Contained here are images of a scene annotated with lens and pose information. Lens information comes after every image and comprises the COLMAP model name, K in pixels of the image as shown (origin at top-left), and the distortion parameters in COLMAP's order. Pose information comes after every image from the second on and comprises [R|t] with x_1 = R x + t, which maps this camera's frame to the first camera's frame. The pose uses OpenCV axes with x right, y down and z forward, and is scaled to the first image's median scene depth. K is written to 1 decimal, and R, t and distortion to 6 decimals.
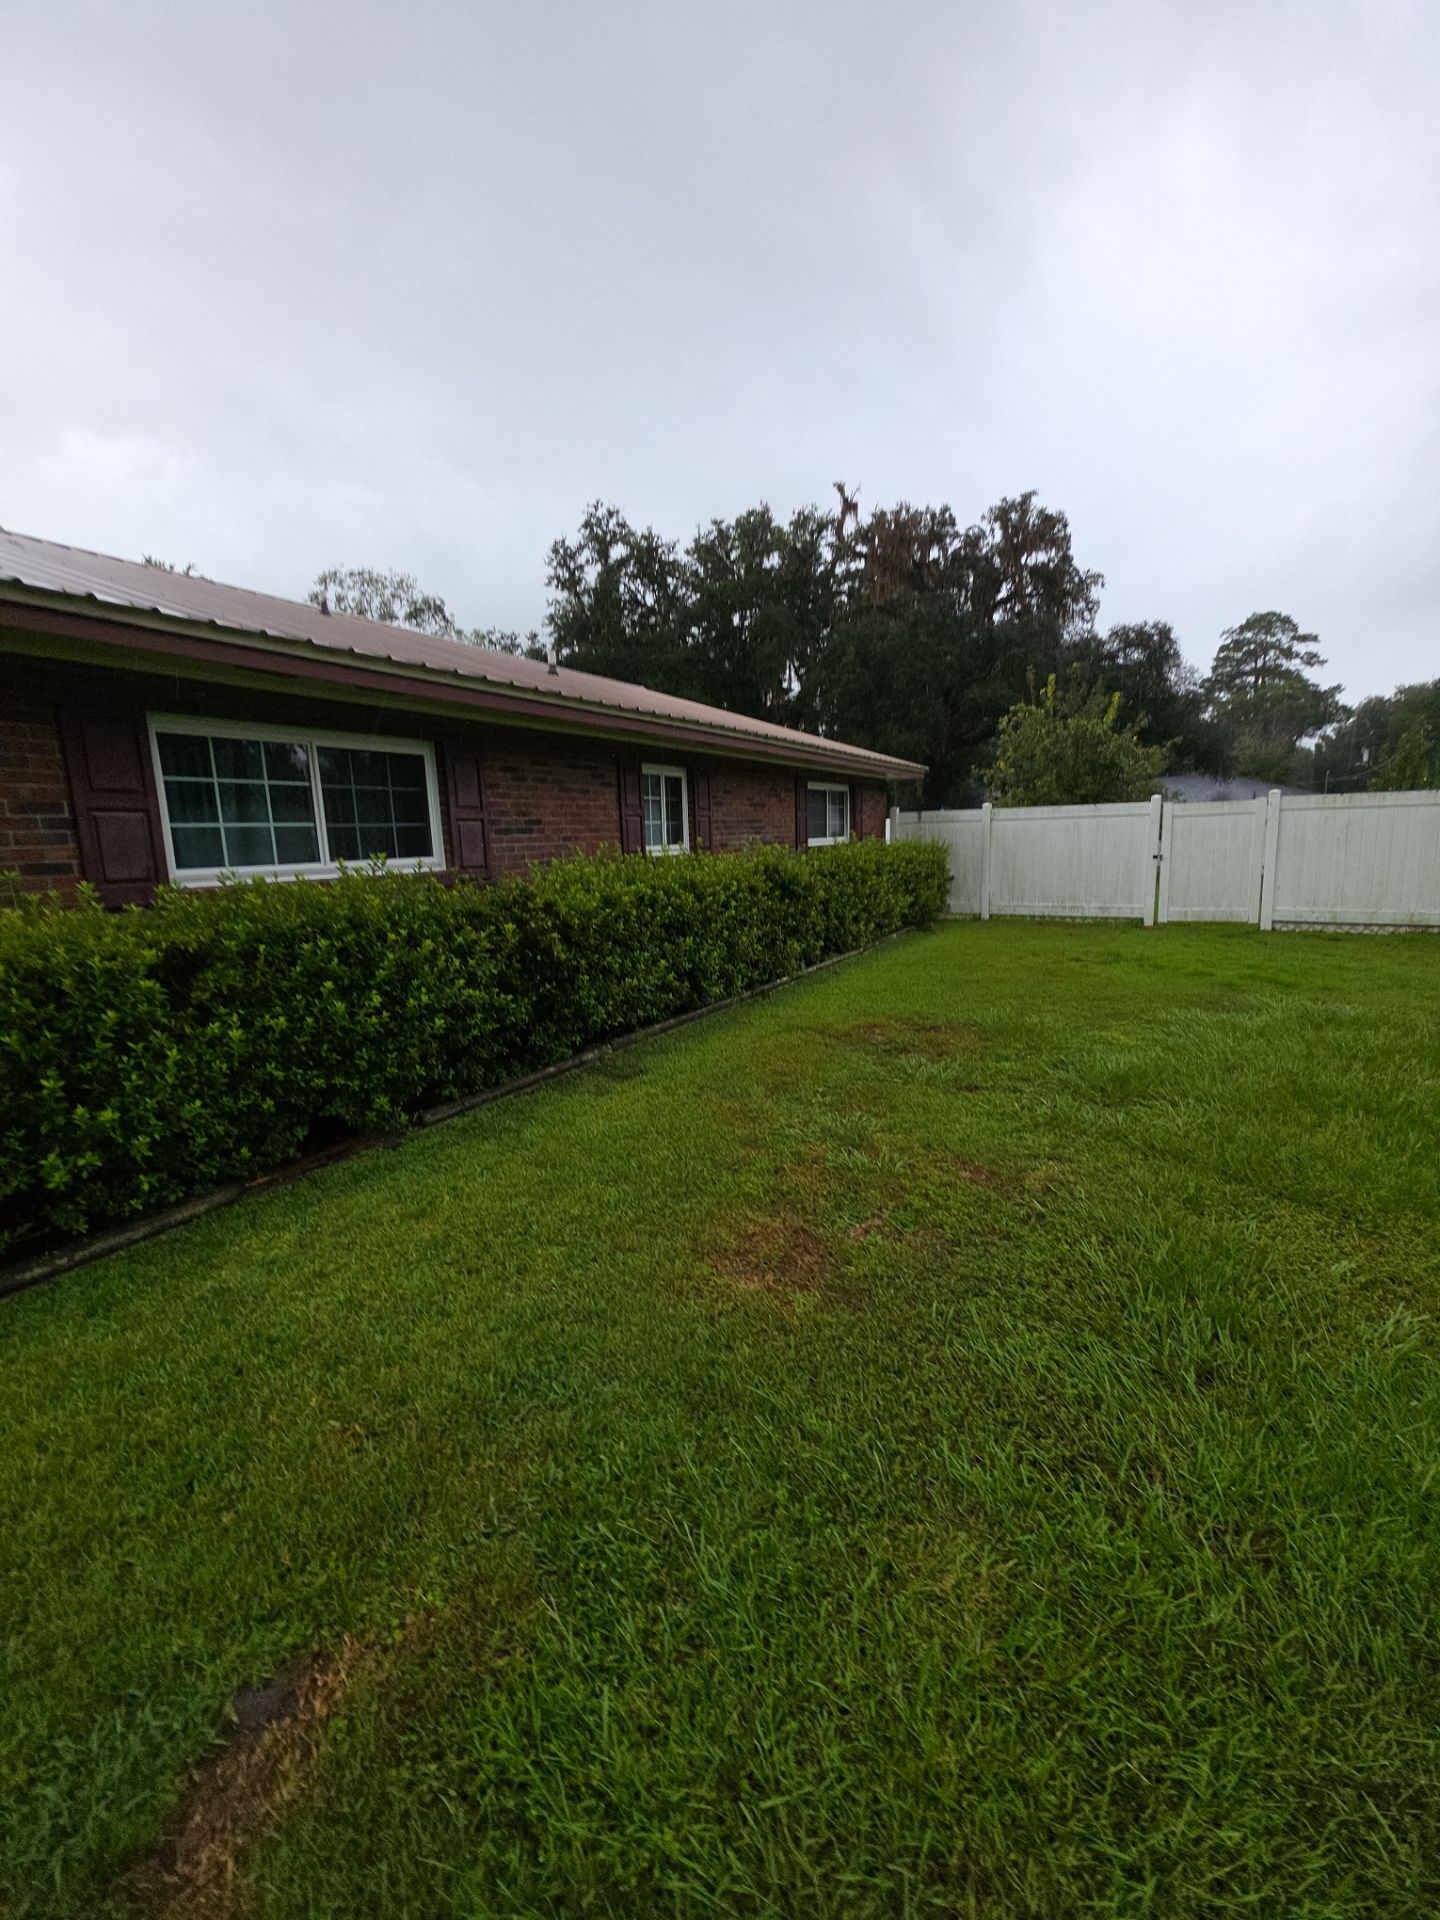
lens RADIAL K [[765.3, 0, 721.4], [0, 765.3, 959.2], [0, 0, 1]] dist [0.002532, -0.000150]
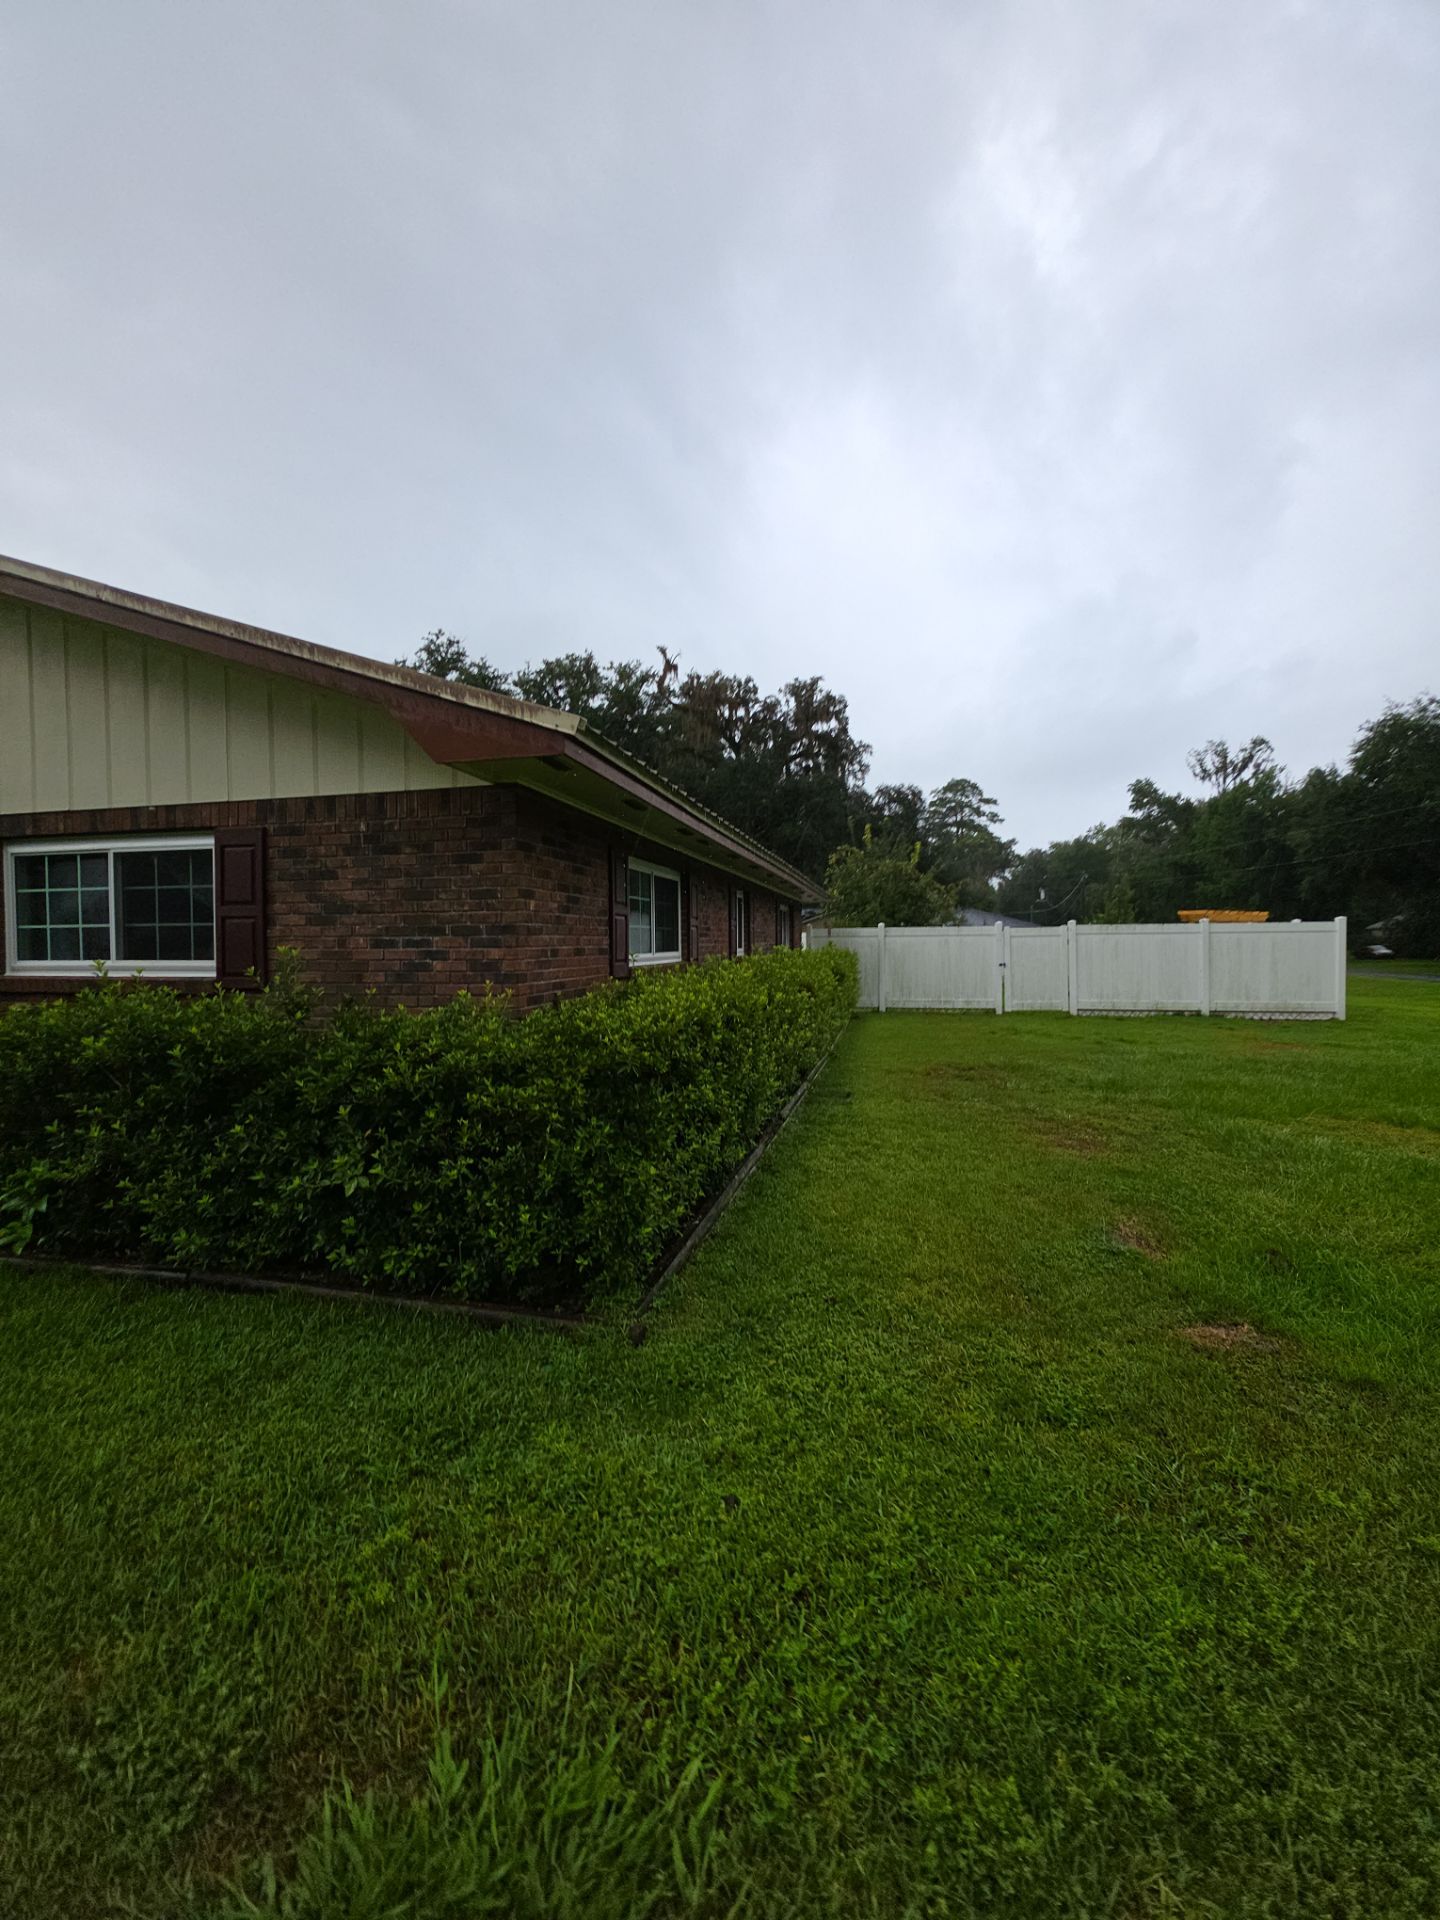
lens RADIAL K [[765.3, 0, 721.4], [0, 765.3, 959.2], [0, 0, 1]] dist [0.002532, -0.000150]
pose [[0.952196, 0.016151, 0.305059, -0.106856], [0.028232, 0.989676, -0.140518, 0.011892], [-0.304179, 0.142413, 0.941910, -0.051815]]
